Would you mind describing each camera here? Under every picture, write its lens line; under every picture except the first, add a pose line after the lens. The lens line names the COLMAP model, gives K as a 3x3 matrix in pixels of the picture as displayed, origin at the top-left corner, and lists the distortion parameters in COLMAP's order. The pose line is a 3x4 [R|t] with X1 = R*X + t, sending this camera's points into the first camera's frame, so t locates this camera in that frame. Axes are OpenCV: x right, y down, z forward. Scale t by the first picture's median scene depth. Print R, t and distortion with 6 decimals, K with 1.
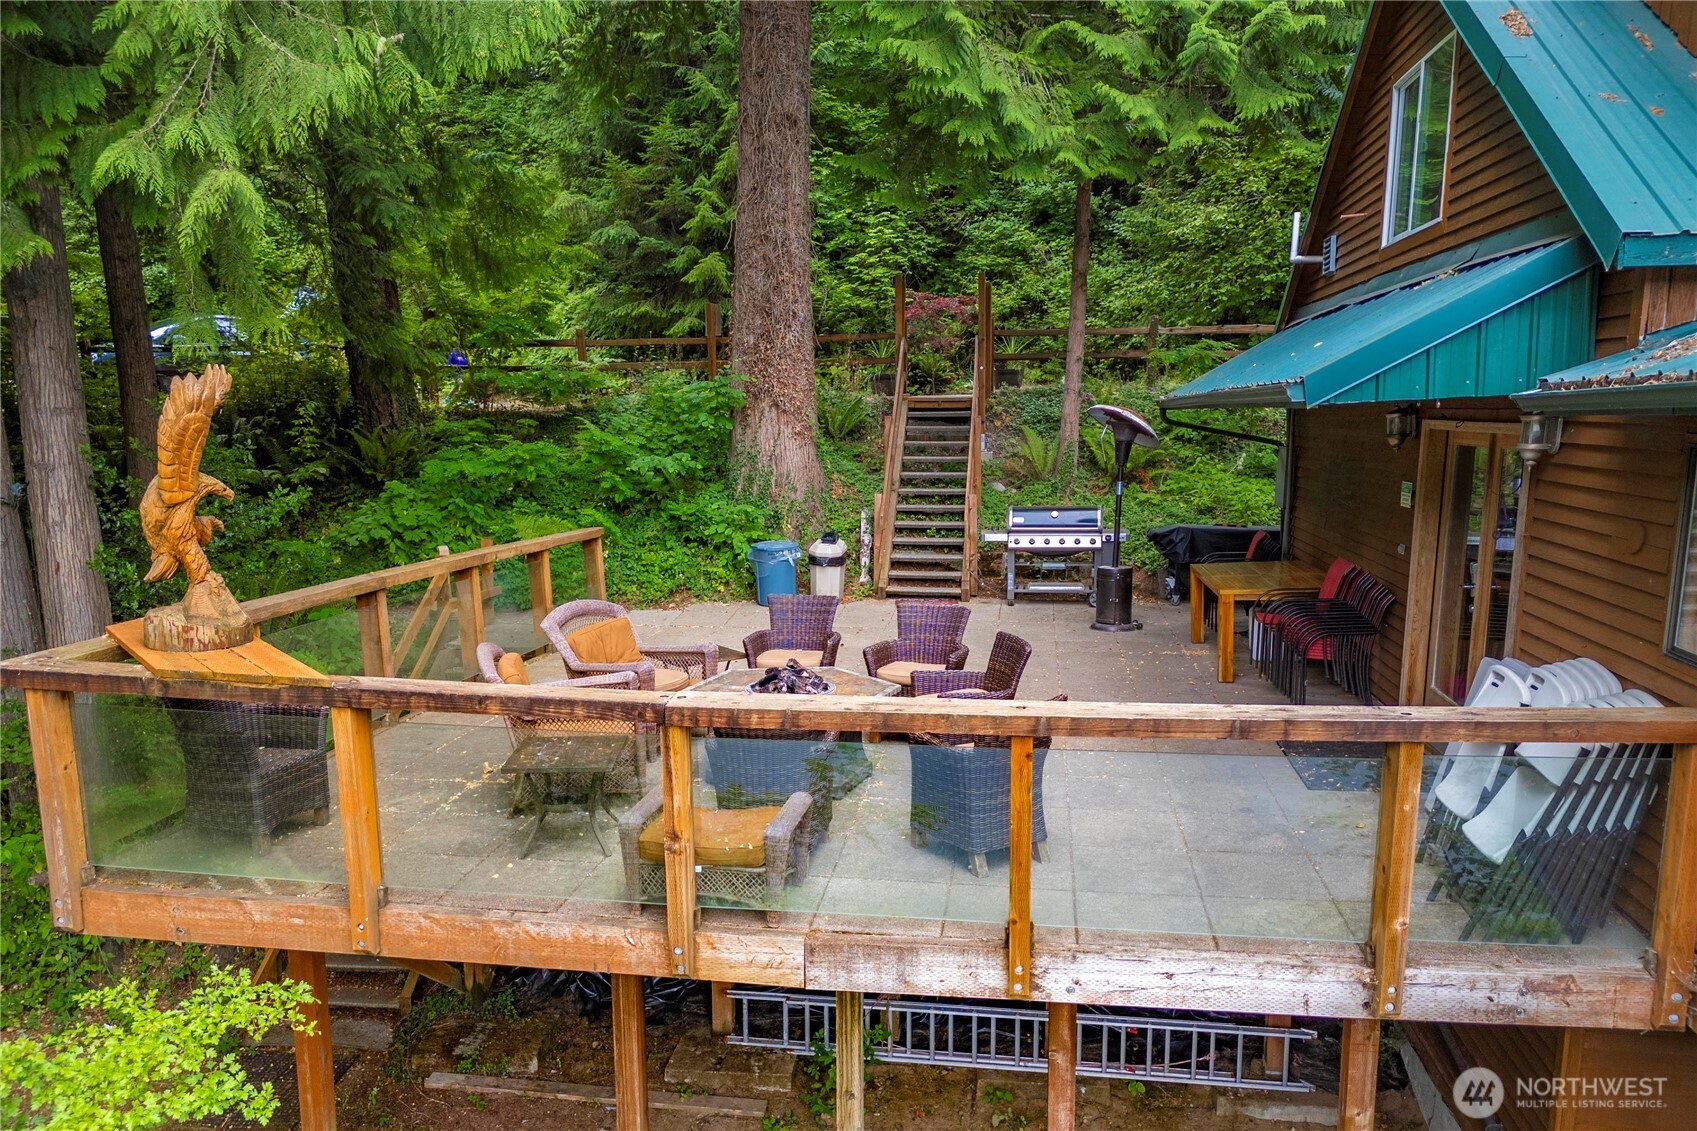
lens RADIAL K [[1234.0, 0, 851.0], [0, 1234.0, 488.5], [0, 0, 1]] dist [0.000060, -0.000980]
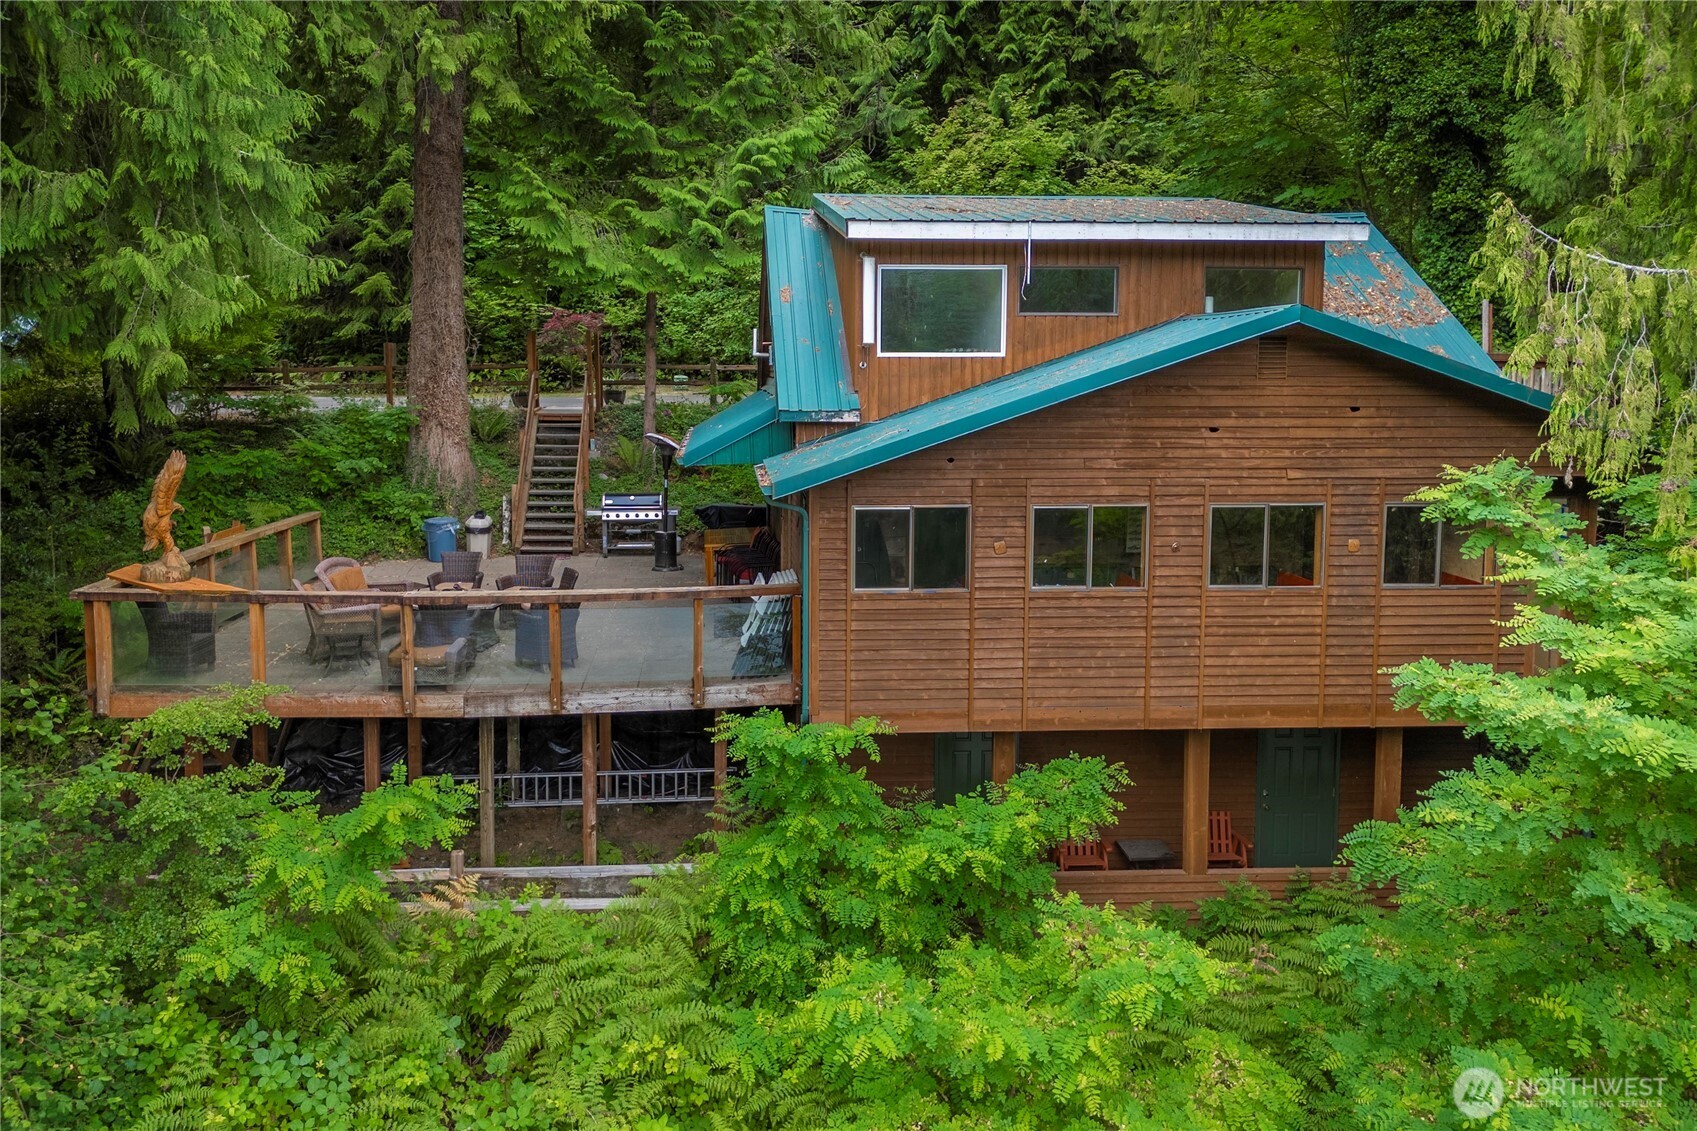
lens RADIAL K [[1234.0, 0, 851.0], [0, 1234.0, 488.5], [0, 0, 1]] dist [0.000060, -0.000980]
pose [[0.964280, -0.008495, 0.264748, 0.020144], [-0.000169, 0.999466, 0.032688, -0.039883], [-0.264884, -0.031565, 0.963763, -0.538037]]
